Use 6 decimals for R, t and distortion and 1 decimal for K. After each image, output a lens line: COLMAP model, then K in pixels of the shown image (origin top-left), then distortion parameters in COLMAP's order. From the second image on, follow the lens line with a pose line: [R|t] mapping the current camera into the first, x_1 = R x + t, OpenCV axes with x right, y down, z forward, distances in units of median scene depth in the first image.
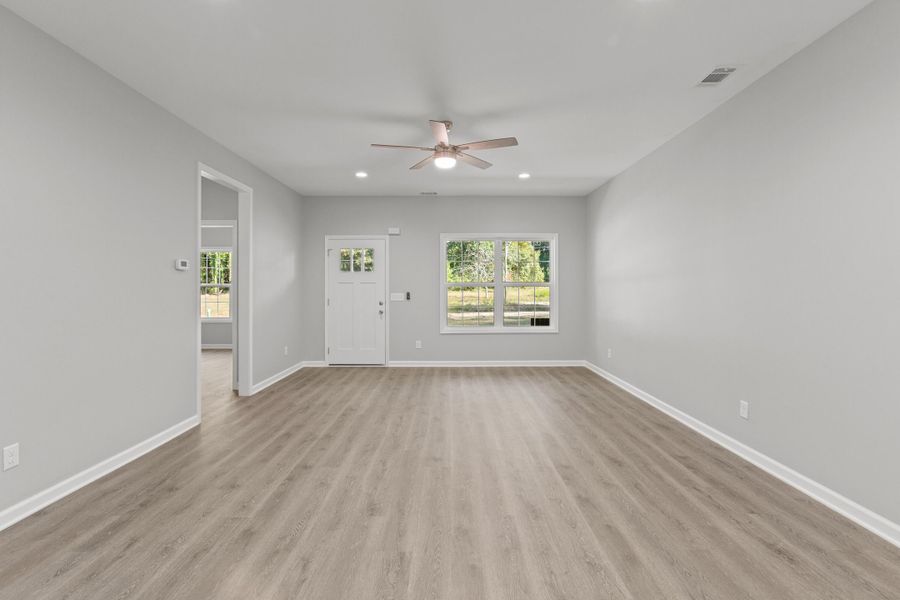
lens RADIAL K [[404.0, 0, 450.2], [0, 404.0, 291.3], [0, 0, 1]] dist [-0.000092, 0.000220]
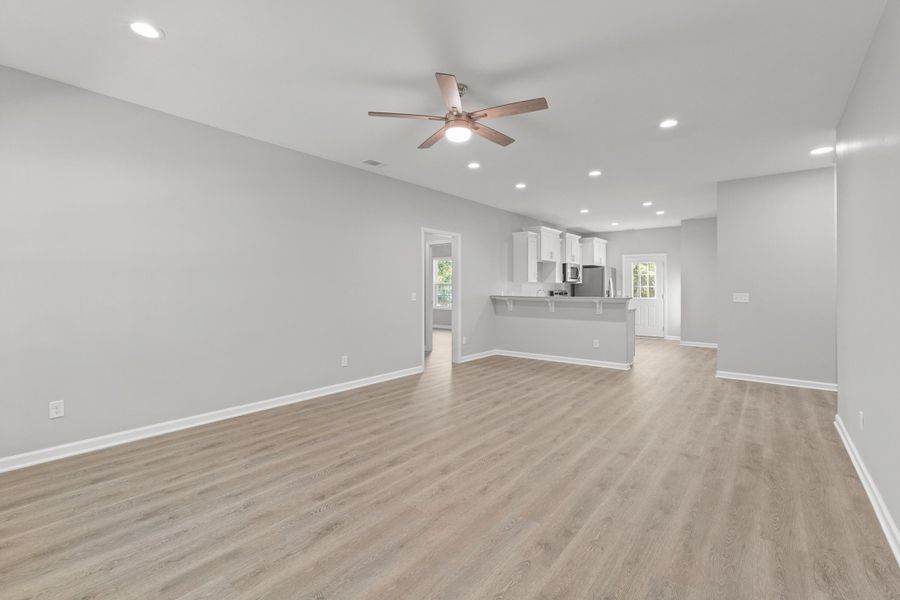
lens RADIAL K [[404.0, 0, 450.2], [0, 404.0, 291.3], [0, 0, 1]] dist [-0.000092, 0.000220]
pose [[-0.779322, -0.007884, 0.626574, -0.647045], [0.000865, 0.999906, 0.013658, -0.012663], [-0.626623, 0.011186, -0.779242, 2.071422]]
